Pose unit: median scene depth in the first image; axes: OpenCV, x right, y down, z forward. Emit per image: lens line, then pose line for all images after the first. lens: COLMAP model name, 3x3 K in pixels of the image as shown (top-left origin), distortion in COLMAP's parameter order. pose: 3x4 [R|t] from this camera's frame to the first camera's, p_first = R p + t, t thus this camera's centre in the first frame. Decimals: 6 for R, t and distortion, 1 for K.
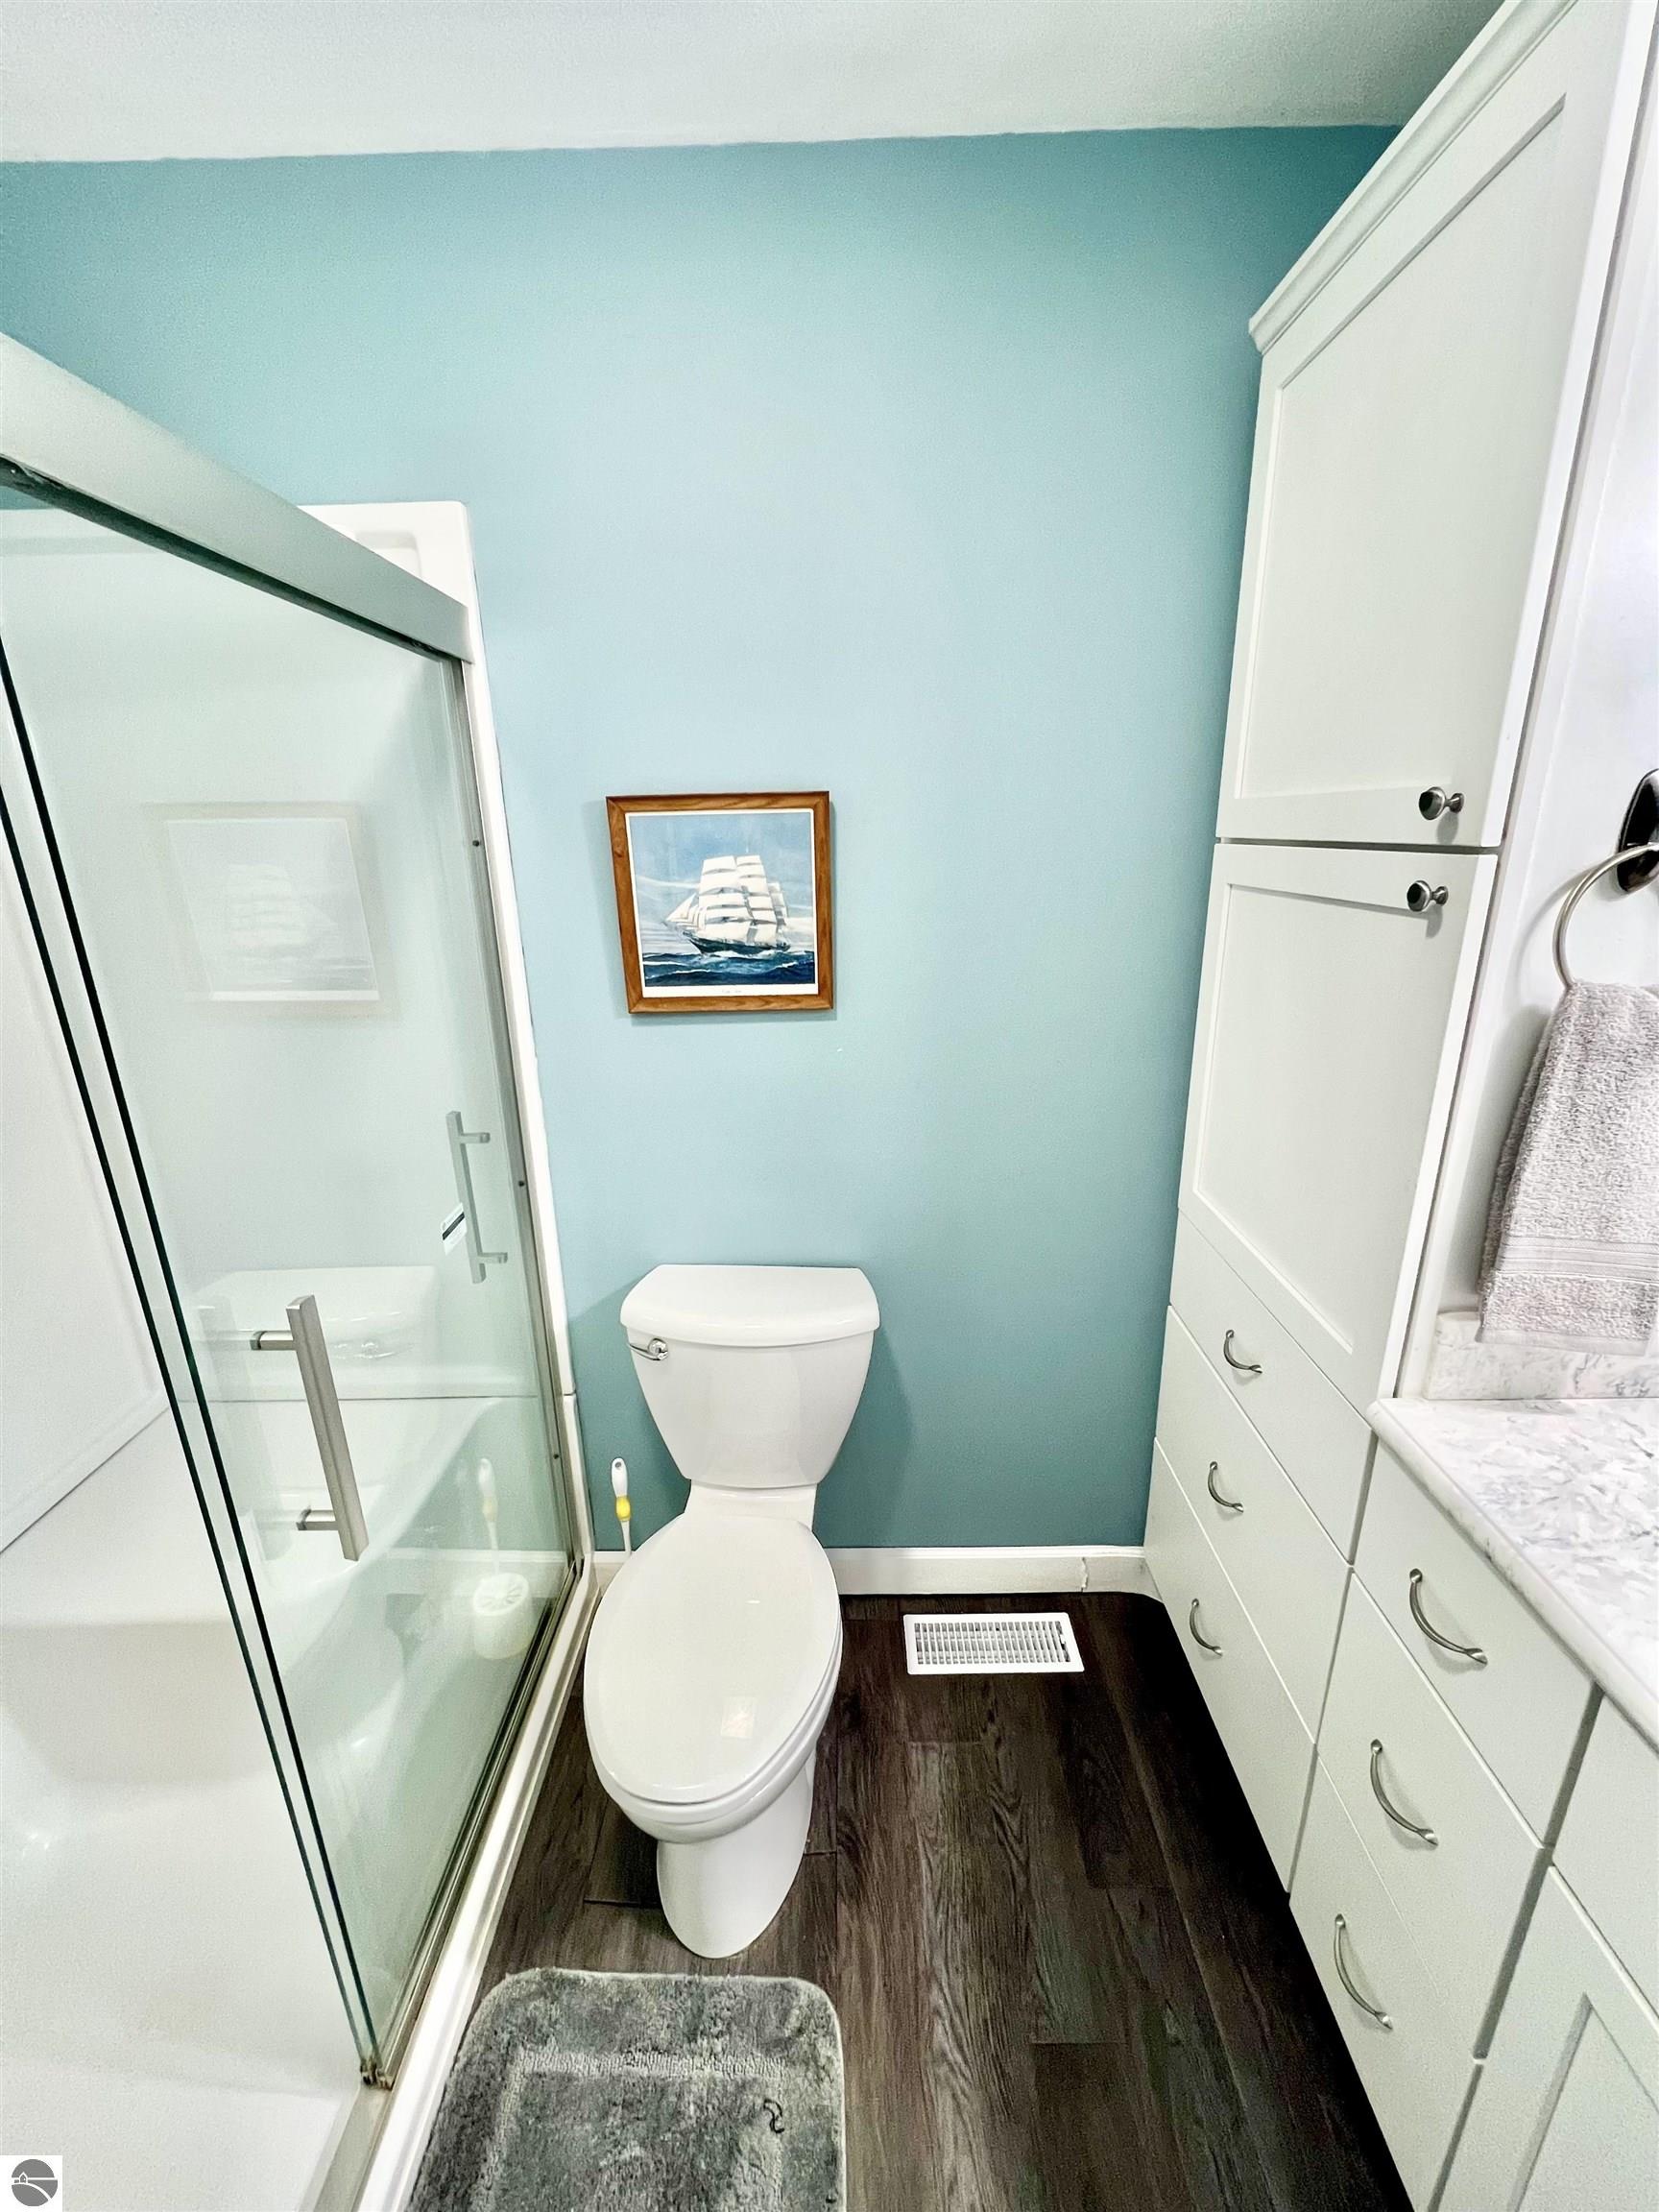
lens RADIAL K [[877.5, 0, 826.4], [0, 877.5, 1107.3], [0, 0, 1]] dist [-0.002644, -0.000192]
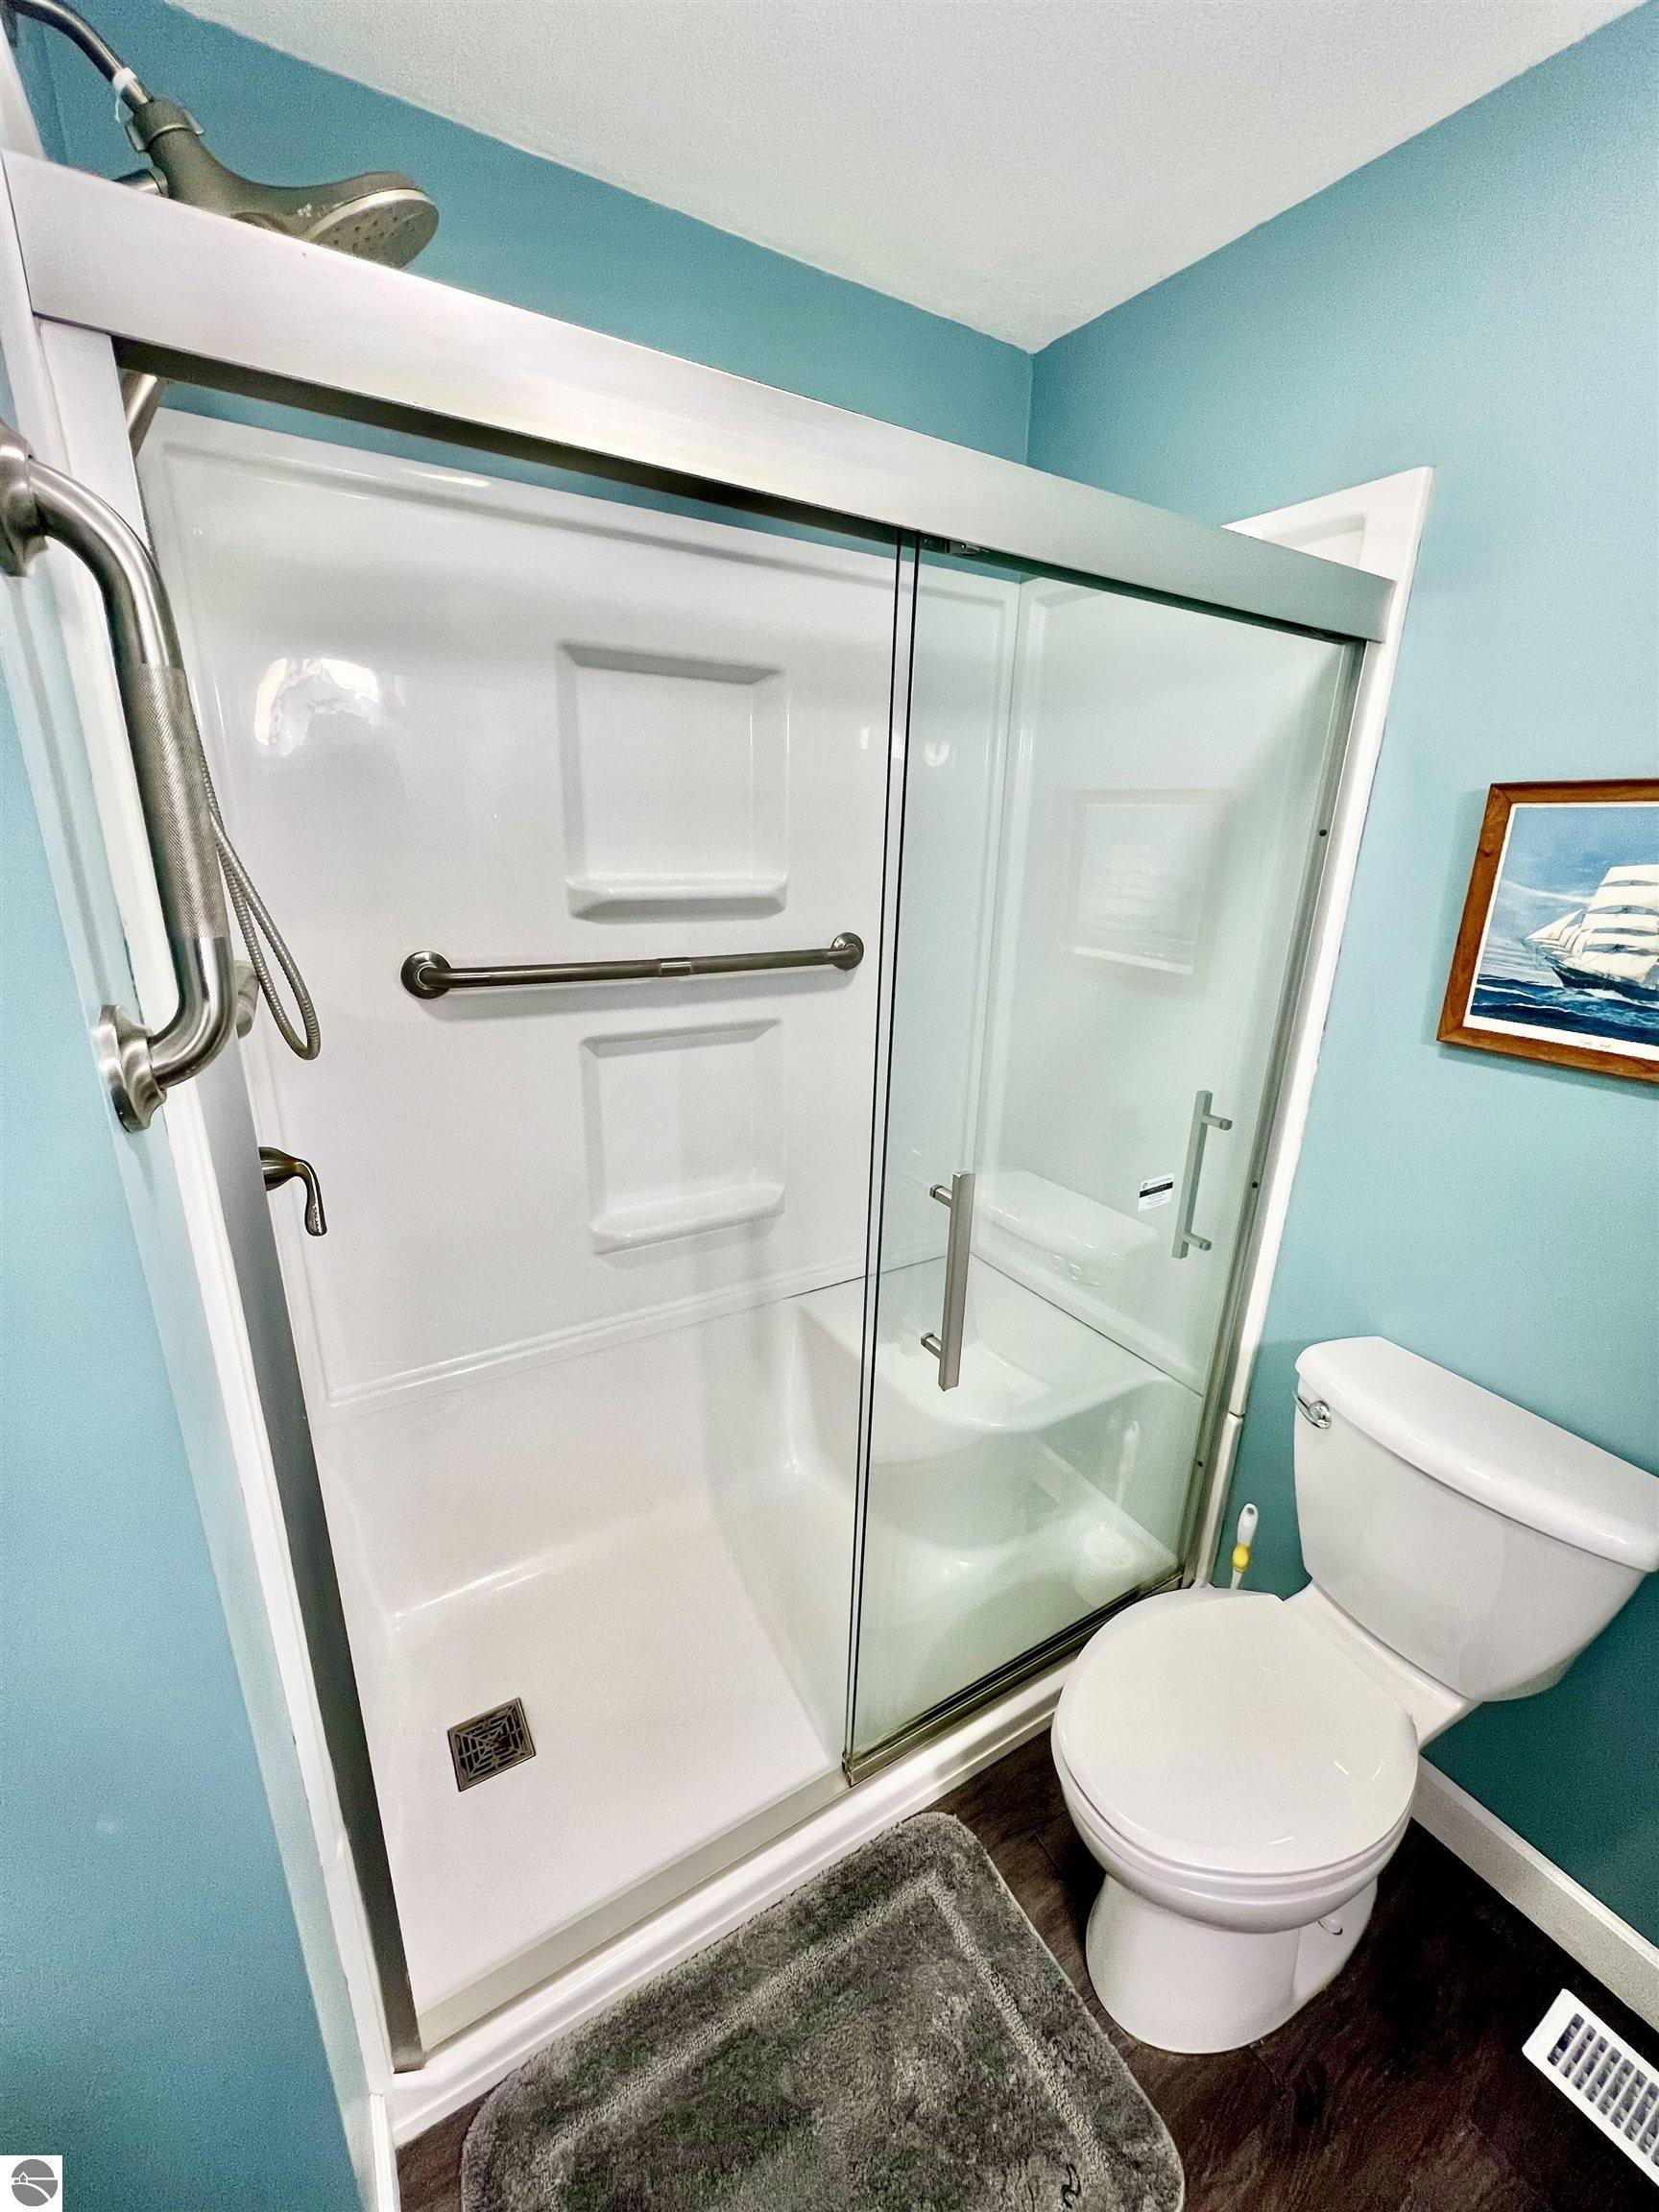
lens RADIAL K [[877.5, 0, 832.5], [0, 877.5, 1105.4], [0, 0, 1]] dist [-0.002644, -0.000192]
pose [[0.526533, 0.288049, -0.799869, 0.188801], [-0.293164, 0.944661, 0.147210, -0.001836], [0.798009, 0.156982, 0.581840, 0.061136]]
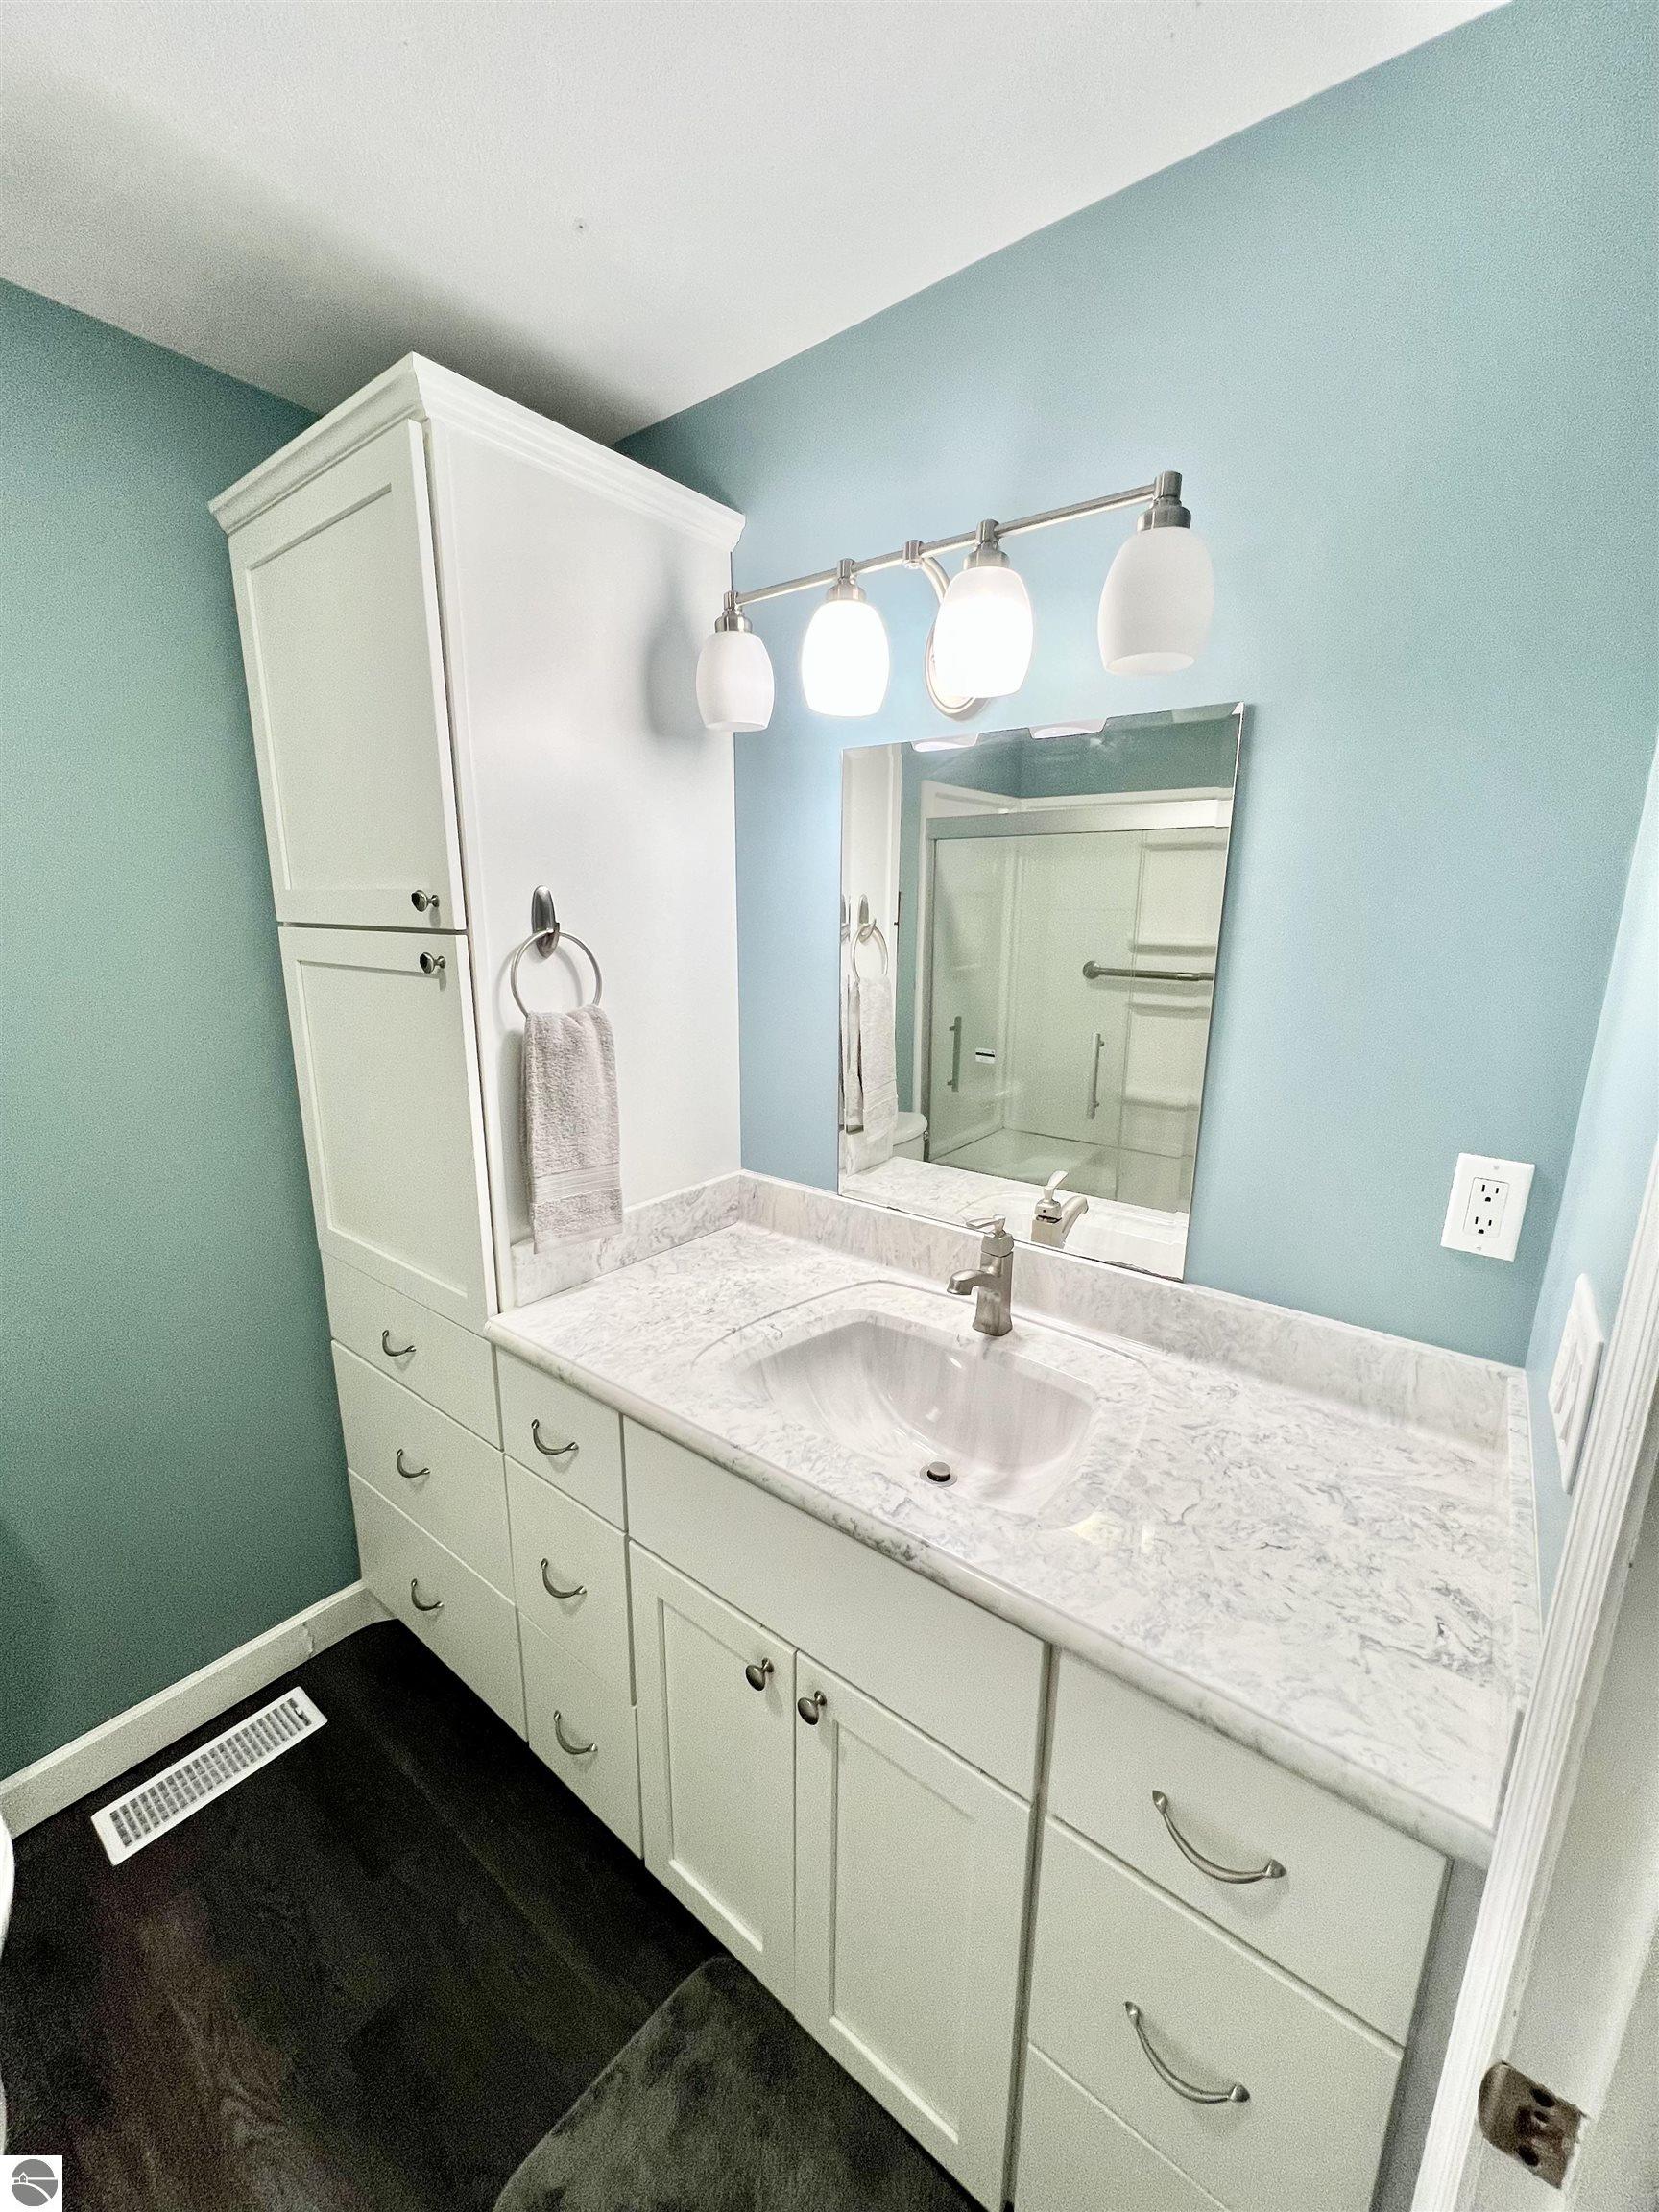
lens RADIAL K [[877.5, 0, 830.9], [0, 877.5, 1103.5], [0, 0, 1]] dist [-0.002644, -0.000192]
pose [[0.598304, -0.143142, 0.788380, -0.071367], [0.219974, 0.975453, 0.010169, 0.081837], [-0.770483, 0.167339, 0.615104, -0.255666]]
